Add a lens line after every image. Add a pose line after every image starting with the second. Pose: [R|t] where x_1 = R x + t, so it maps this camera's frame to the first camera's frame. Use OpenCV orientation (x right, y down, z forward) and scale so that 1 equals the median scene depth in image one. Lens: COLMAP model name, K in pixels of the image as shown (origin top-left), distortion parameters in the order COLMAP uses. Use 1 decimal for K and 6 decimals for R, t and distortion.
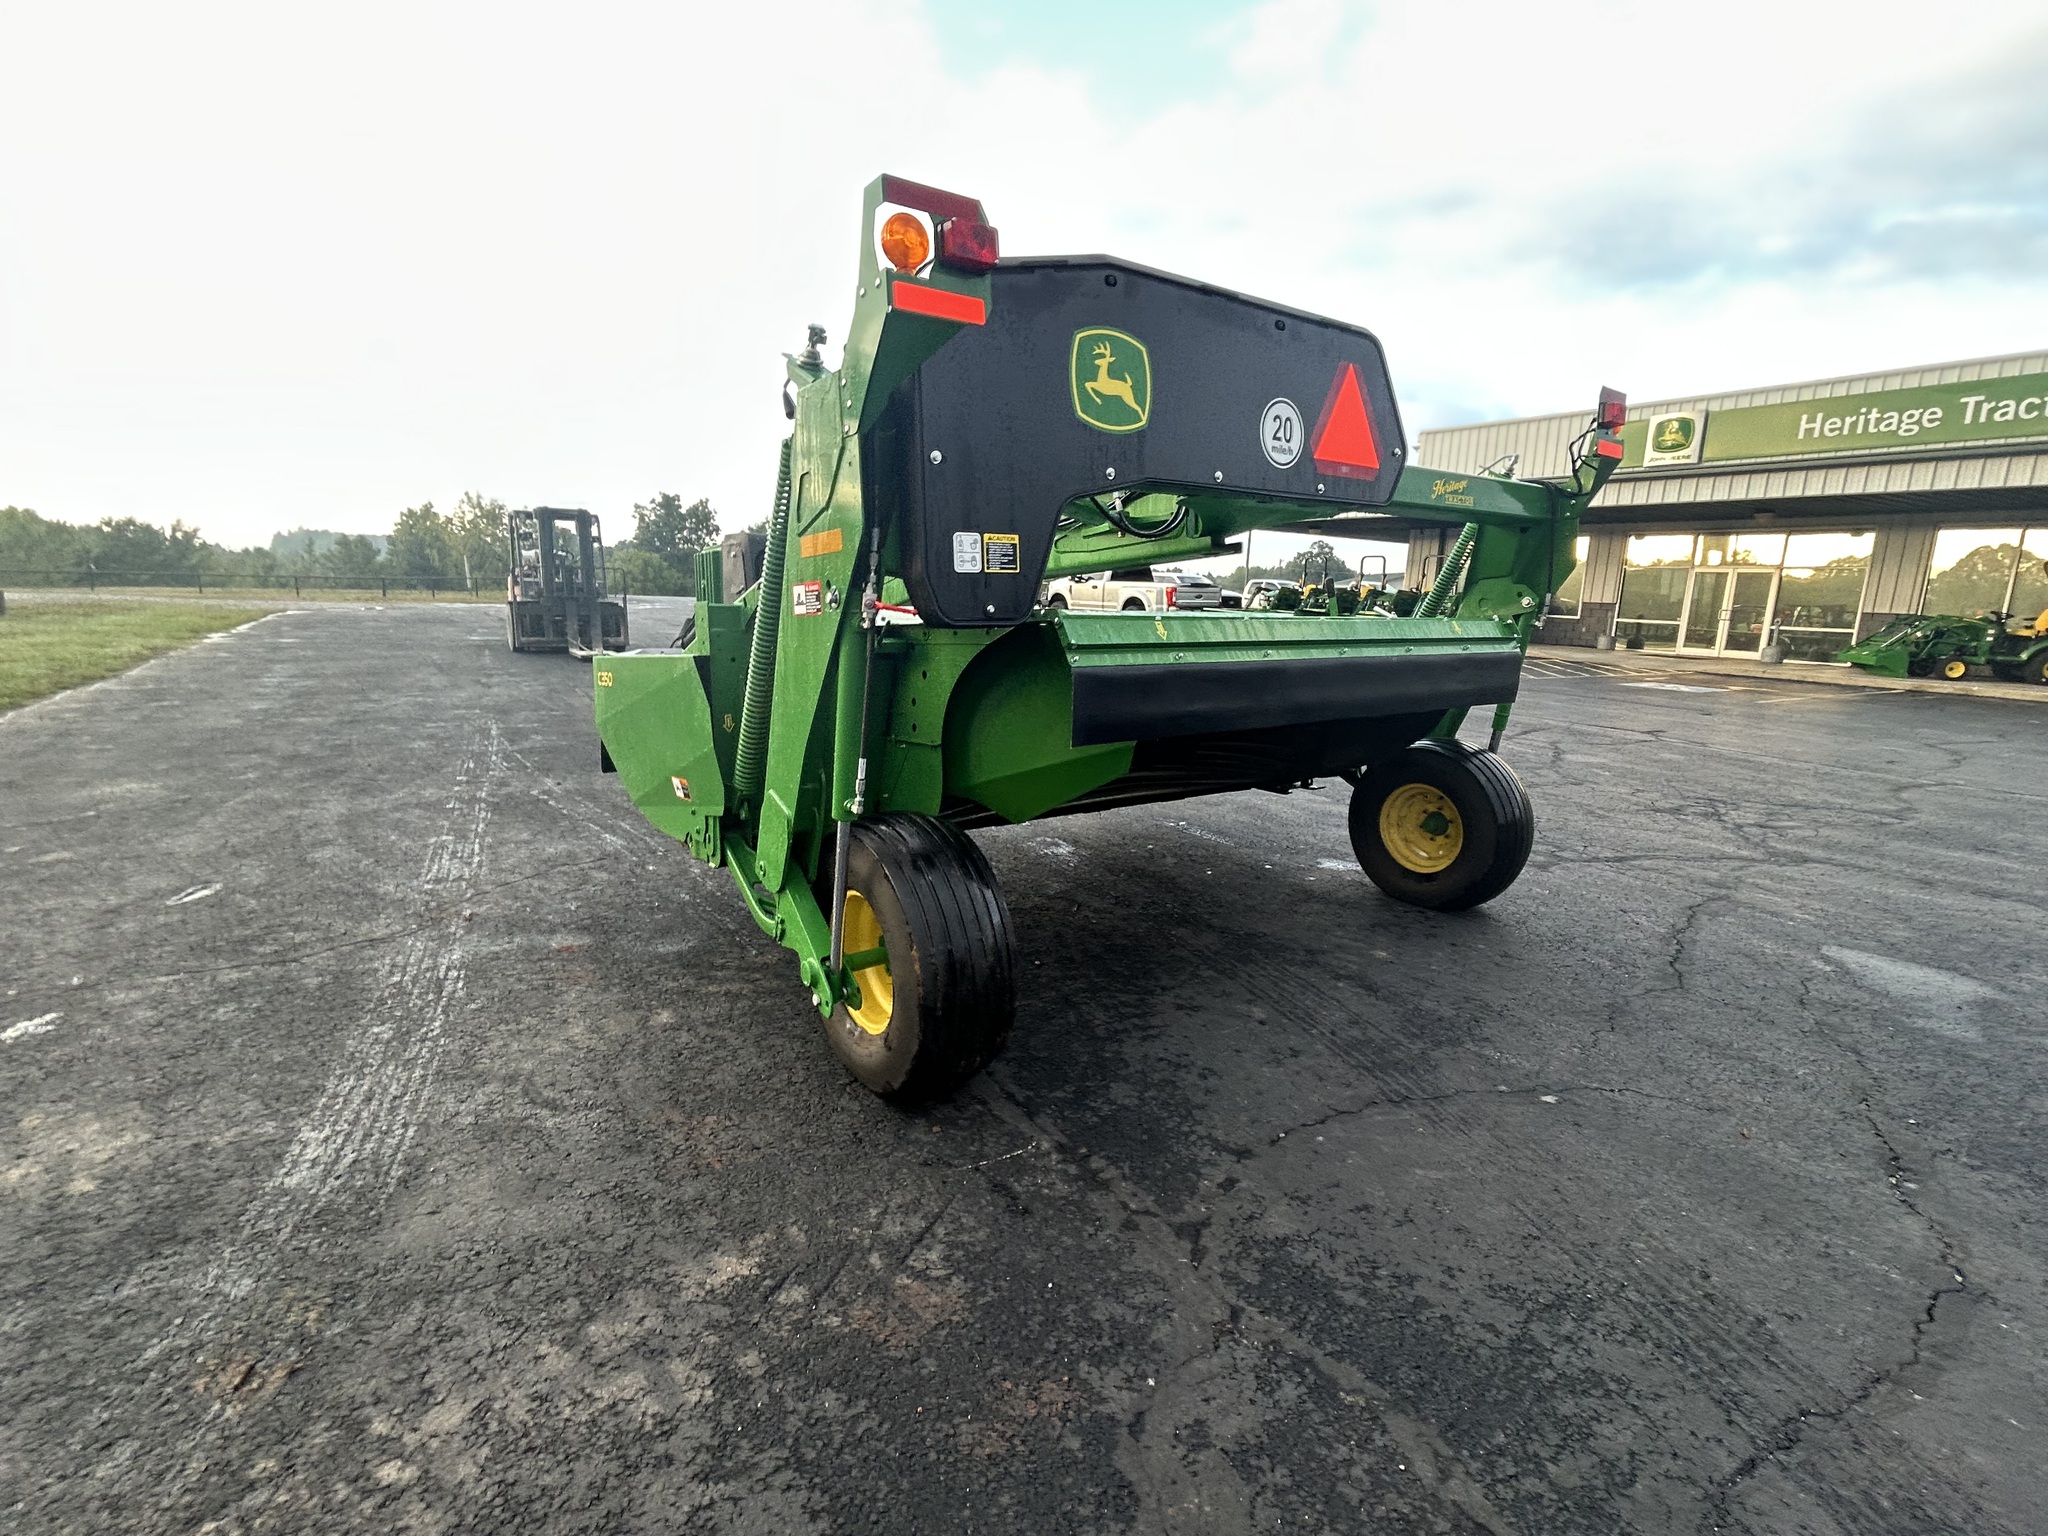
lens RADIAL K [[964.9, 0, 1024.0], [0, 964.9, 768.0], [0, 0, 1]] dist [0.000442, -0.000788]
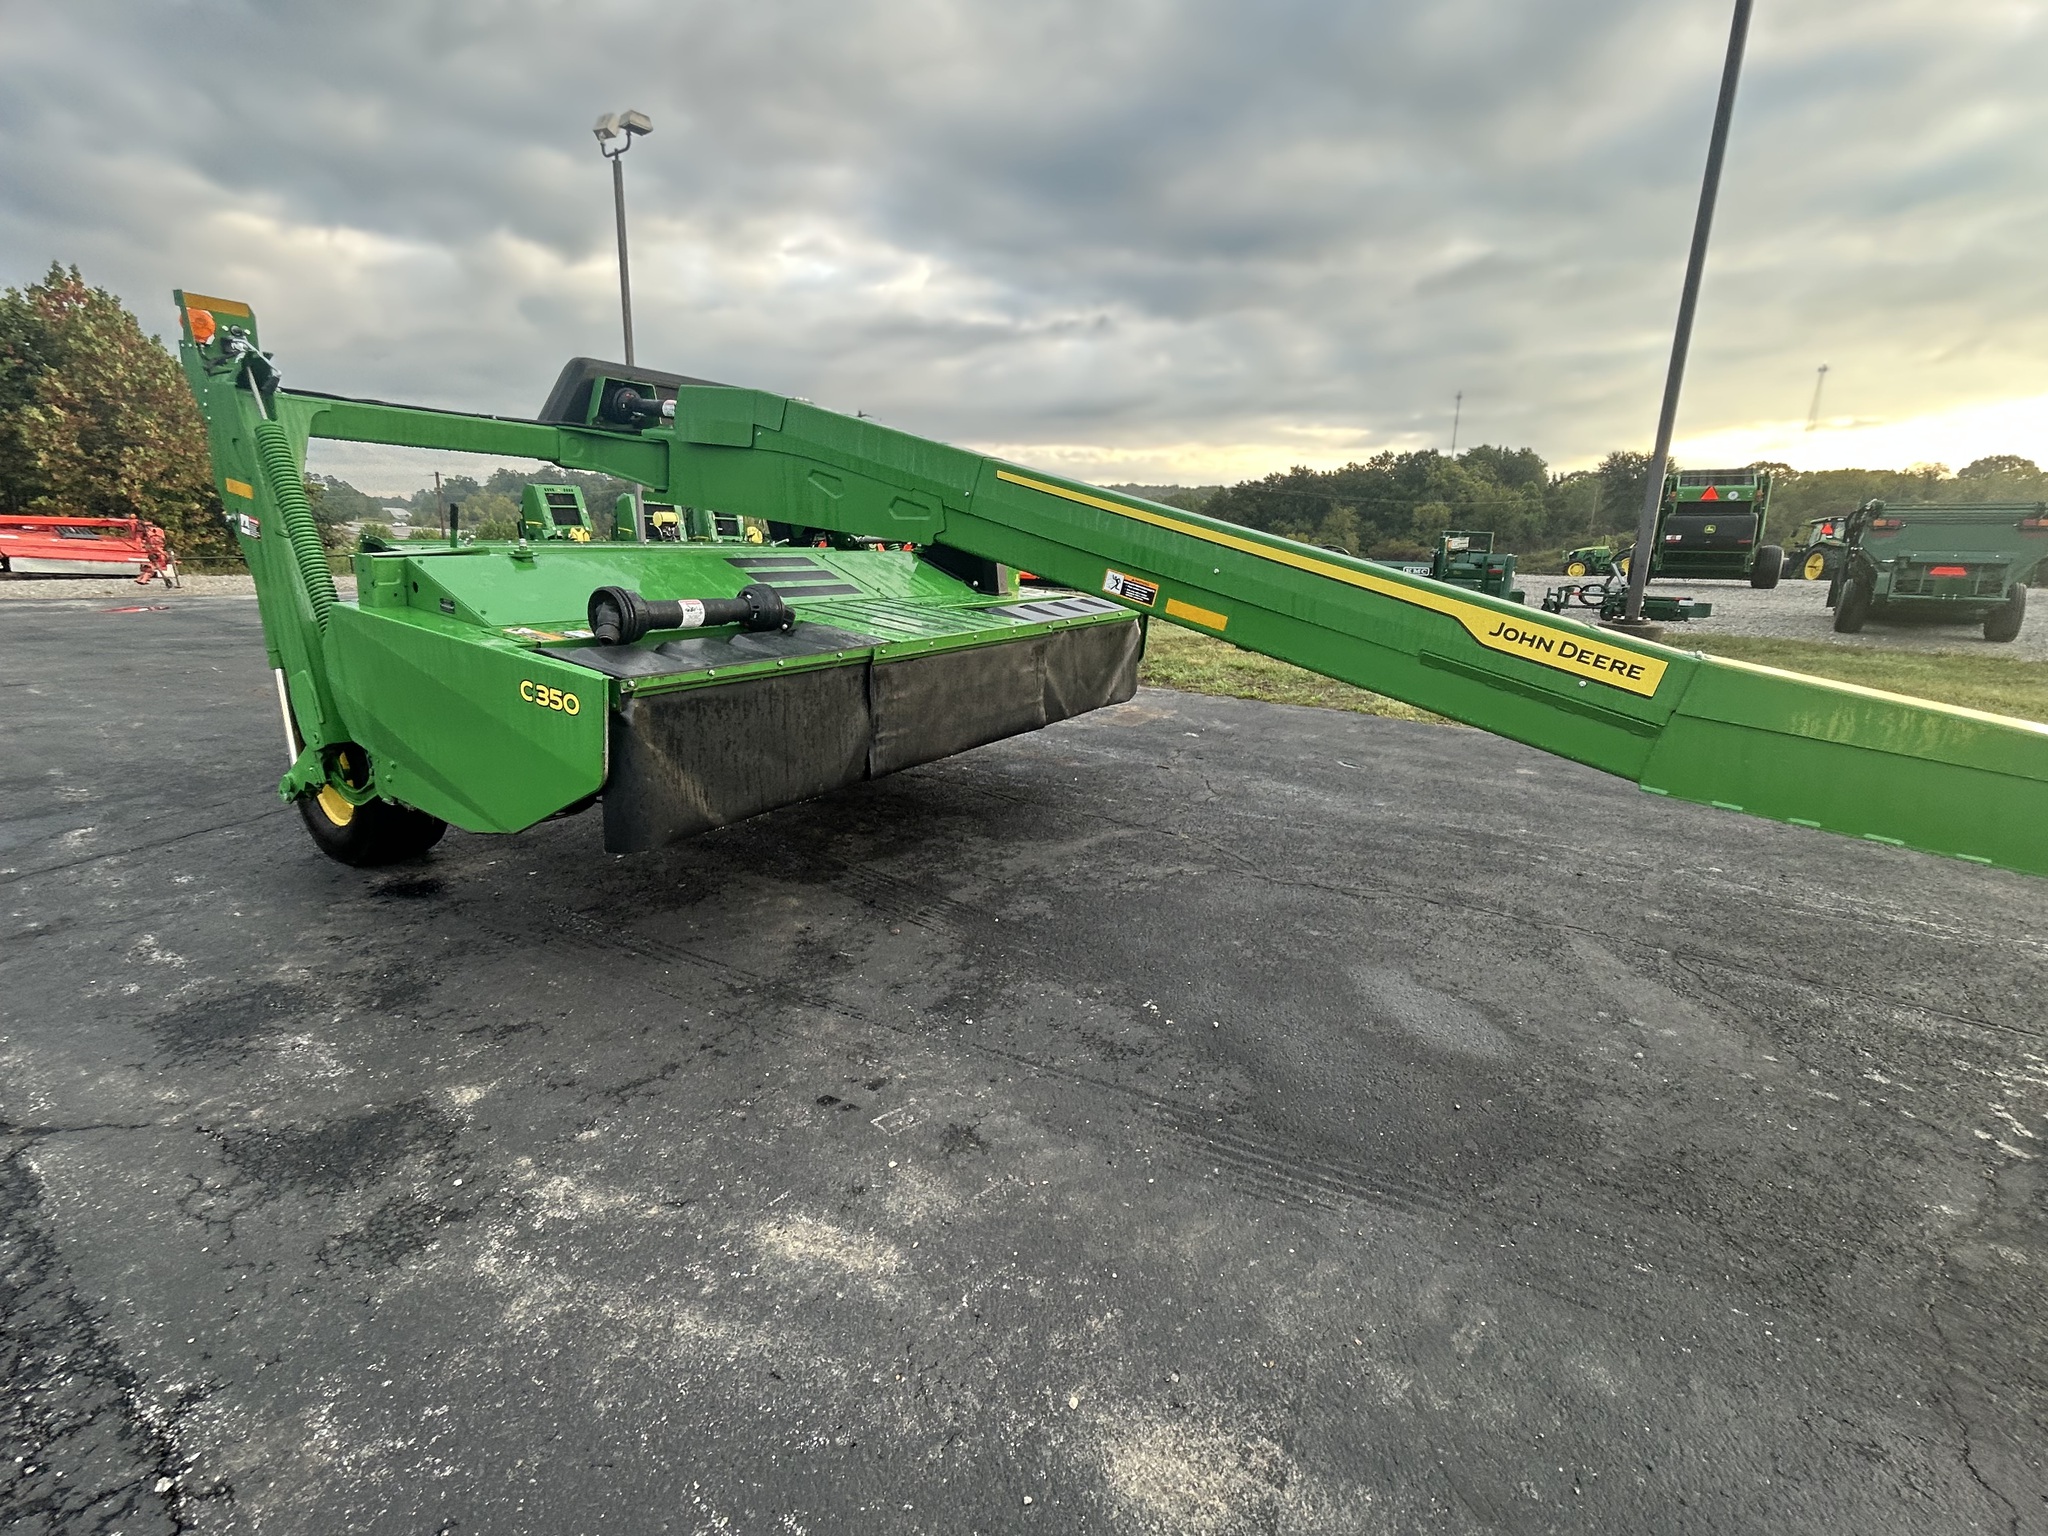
lens RADIAL K [[965.3, 0, 1019.3], [0, 965.3, 761.1], [0, 0, 1]] dist [-0.004868, 0.003896]
pose [[-0.934066, 0.025686, -0.356176, 0.153004], [-0.121883, 0.914584, 0.385592, -0.327496], [0.335657, 0.403580, -0.851151, 1.712918]]
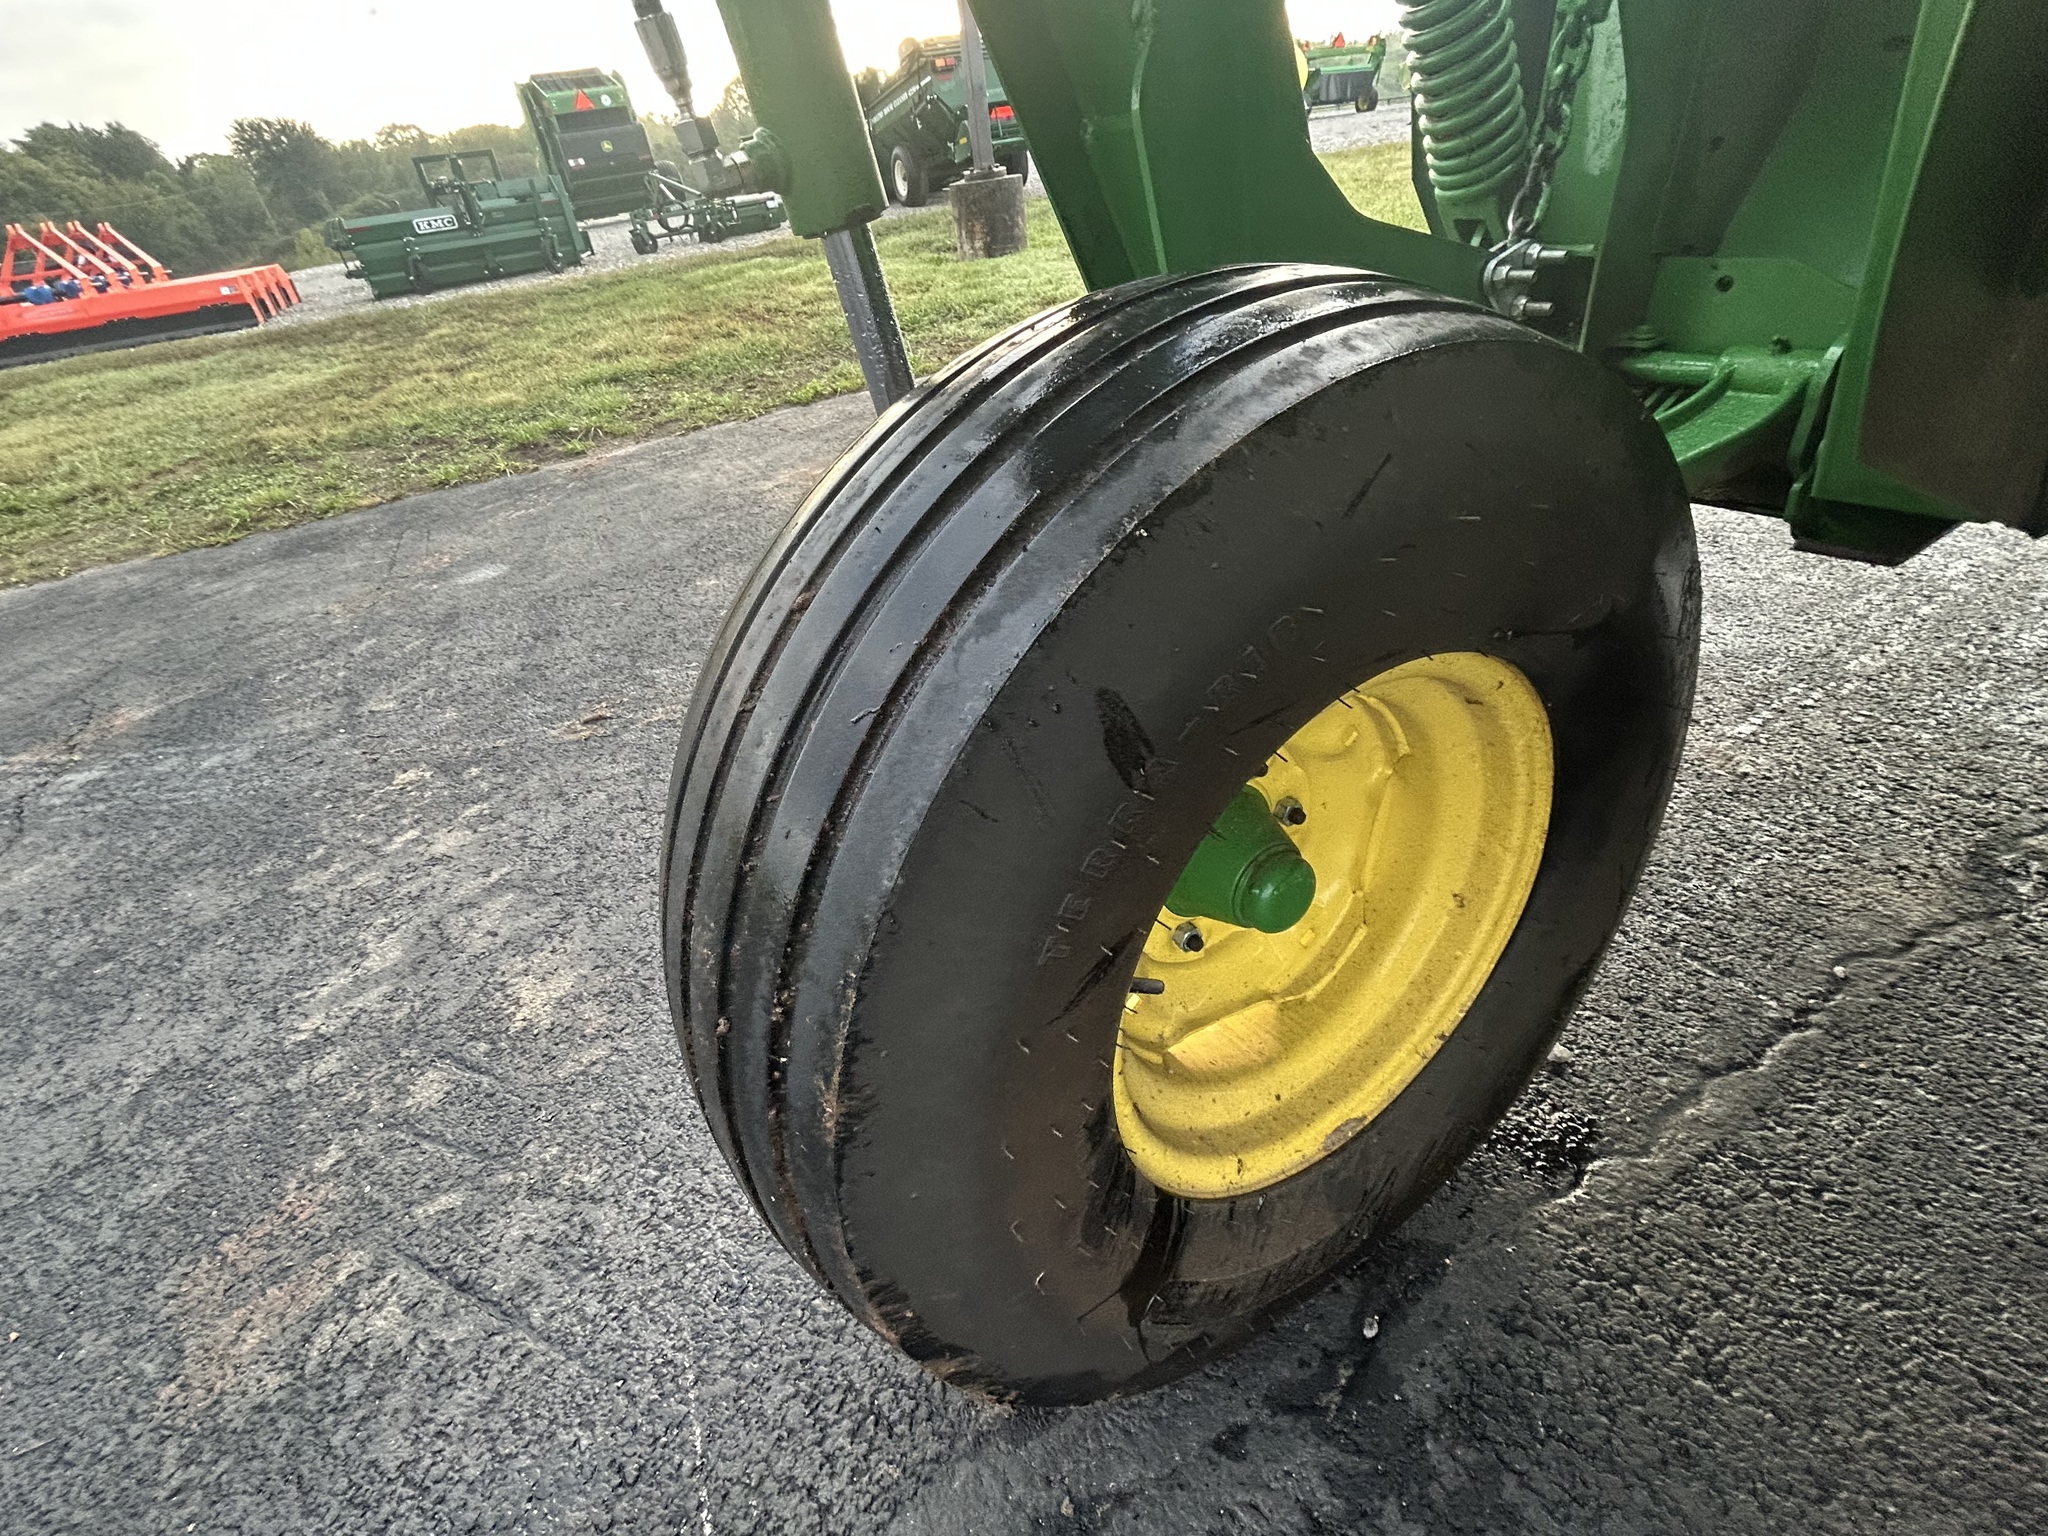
lens RADIAL K [[965.3, 0, 1019.3], [0, 965.3, 761.1], [0, 0, 1]] dist [-0.004868, 0.003896]
pose [[-0.070984, 0.513962, -0.854871, 0.051626], [-0.068601, 0.852488, 0.518226, 0.016209], [0.995116, 0.095430, -0.025255, 0.512762]]
